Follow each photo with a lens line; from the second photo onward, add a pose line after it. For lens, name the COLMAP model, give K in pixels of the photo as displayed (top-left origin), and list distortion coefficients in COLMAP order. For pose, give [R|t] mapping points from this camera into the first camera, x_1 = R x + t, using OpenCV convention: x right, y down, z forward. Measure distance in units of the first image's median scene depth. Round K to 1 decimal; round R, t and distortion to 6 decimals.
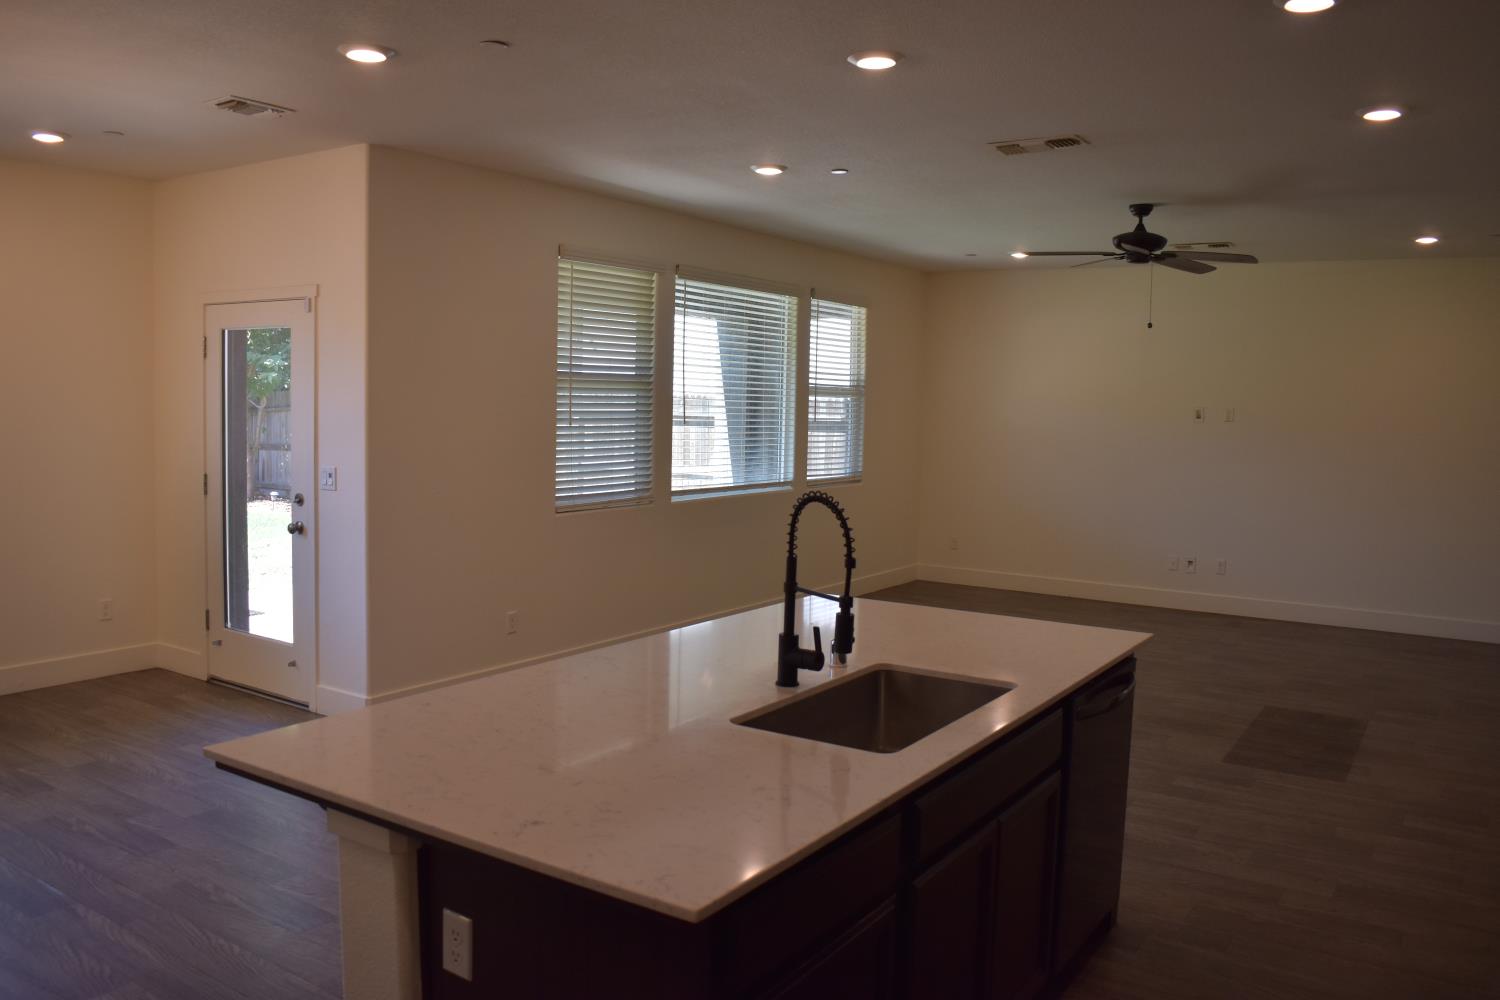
lens RADIAL K [[1167.4, 0, 742.6], [0, 1167.4, 494.2], [0, 0, 1]] dist [-0.095500, 0.011770]
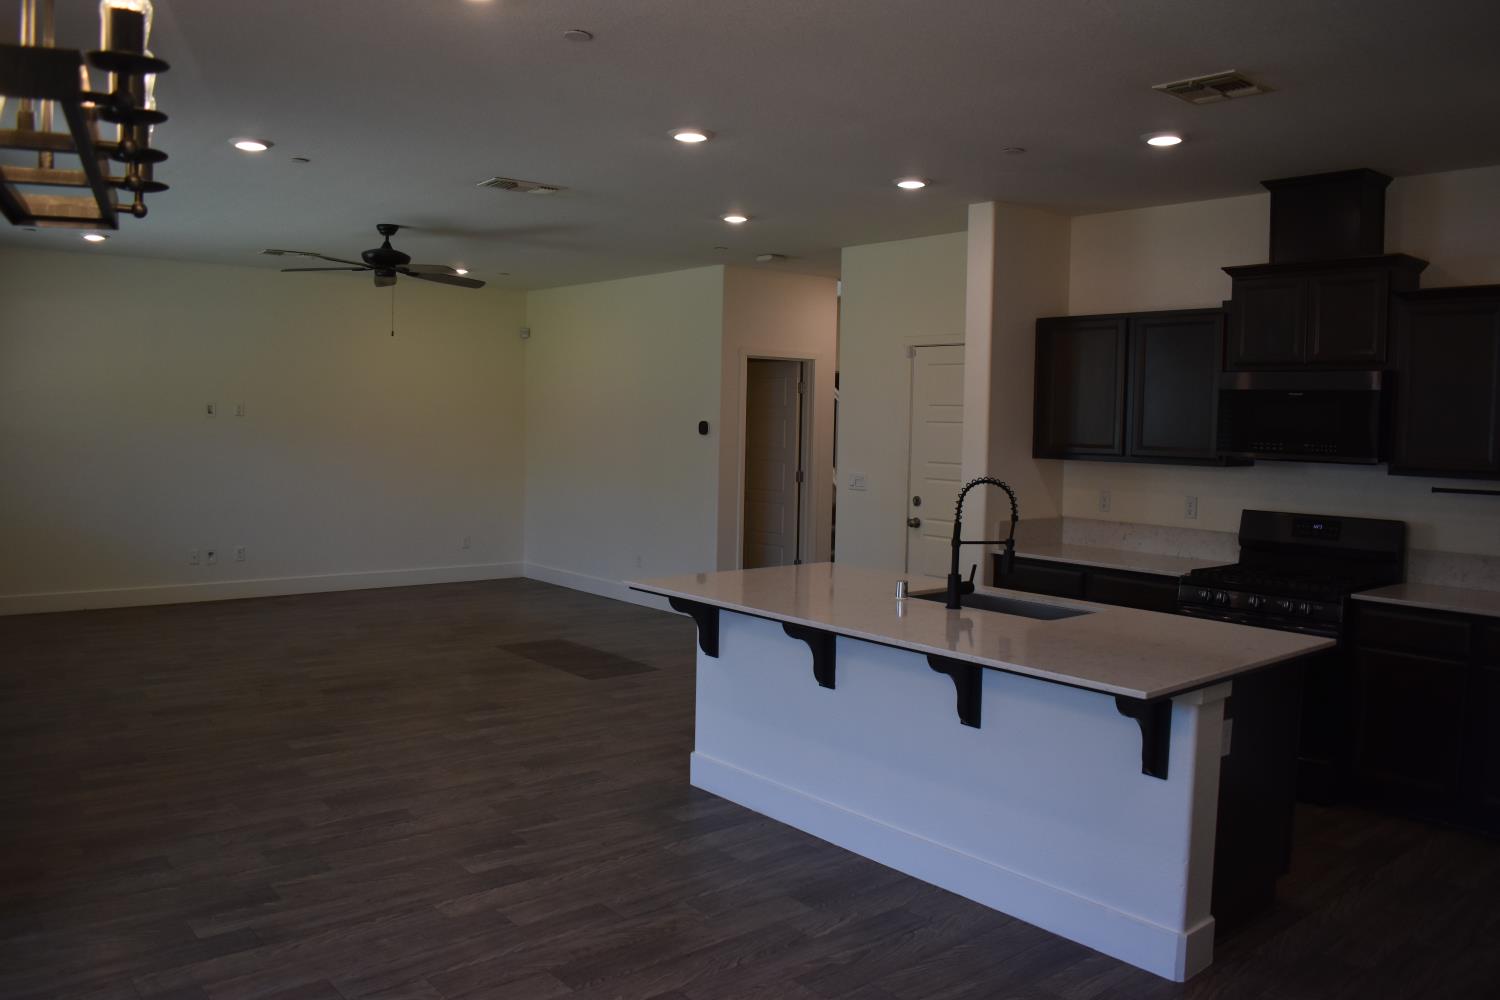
lens RADIAL K [[1167.4, 0, 742.6], [0, 1167.4, 494.2], [0, 0, 1]] dist [-0.095500, 0.011770]
pose [[0.279540, -0.076760, 0.957061, -0.641707], [0.059663, 0.996261, 0.062478, -0.041344], [-0.958278, 0.039636, 0.283075, 0.365274]]
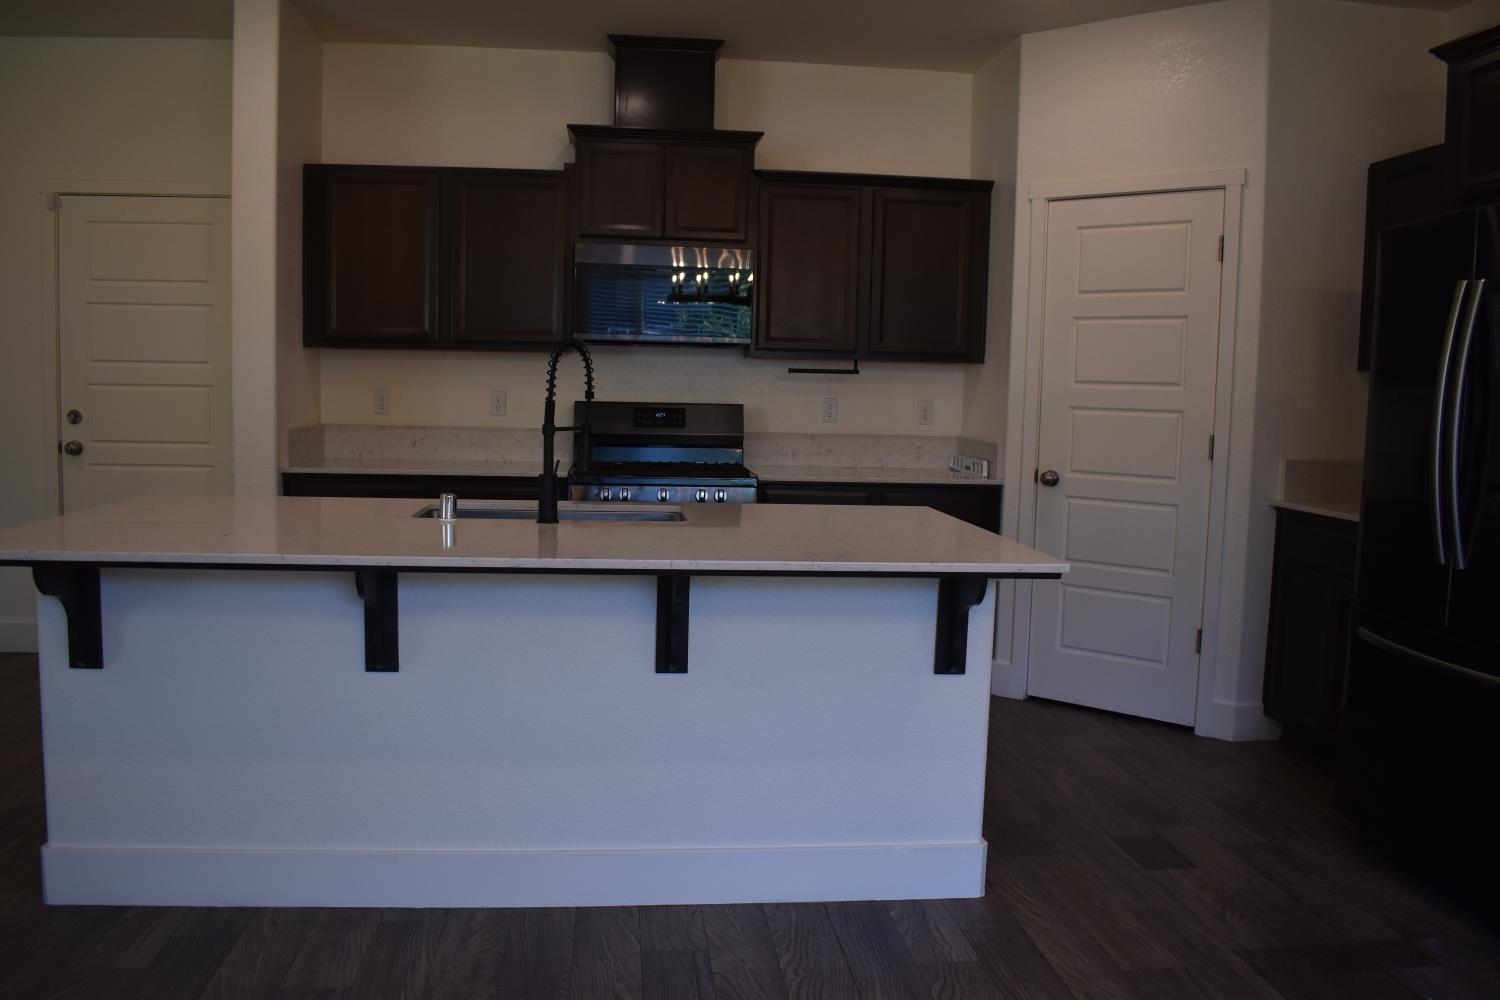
lens RADIAL K [[1167.4, 0, 742.6], [0, 1167.4, 494.2], [0, 0, 1]] dist [-0.095500, 0.011770]
pose [[-0.641095, -0.105850, 0.760126, -0.387382], [0.022403, 0.987440, 0.156399, -0.011604], [-0.767134, 0.117296, -0.630672, 0.672941]]
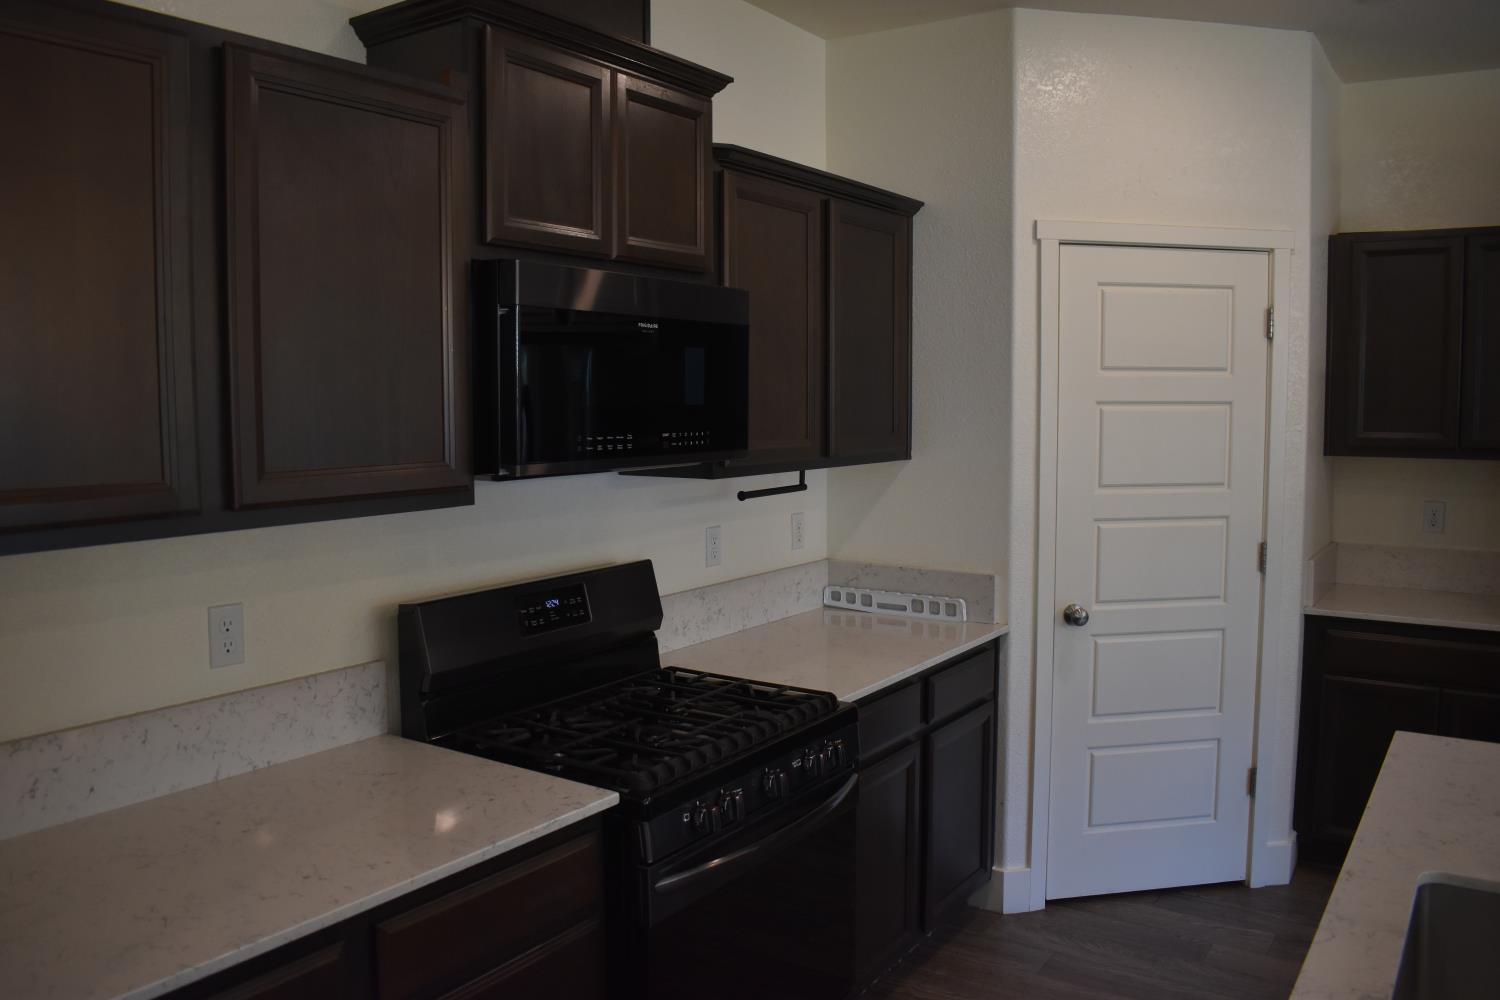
lens RADIAL K [[1167.4, 0, 742.6], [0, 1167.4, 494.2], [0, 0, 1]] dist [-0.095500, 0.011770]
pose [[-0.999712, -0.019539, 0.013949, 0.199818], [-0.017008, 0.986492, 0.162922, -0.046320], [-0.016944, 0.162638, -0.986540, 0.595915]]
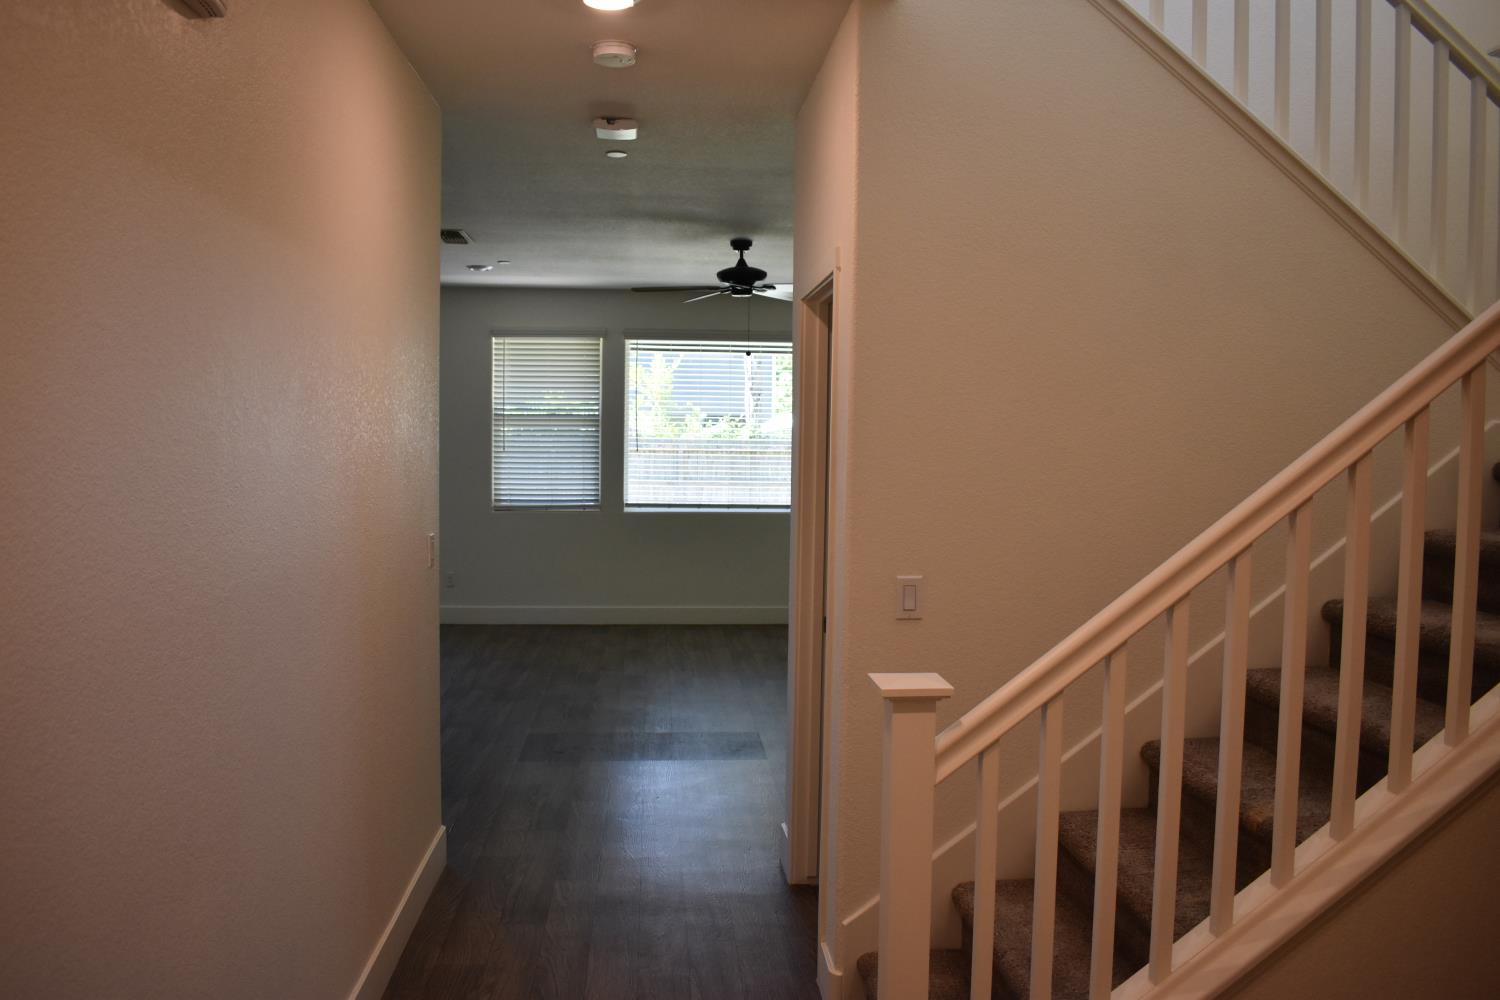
lens RADIAL K [[1167.4, 0, 742.6], [0, 1167.4, 494.2], [0, 0, 1]] dist [-0.095500, 0.011770]
pose [[0.609776, 0.027137, -0.792109, 1.208943], [-0.062651, 0.997937, -0.014041, -0.003011], [0.790094, 0.058188, 0.610218, 0.362648]]
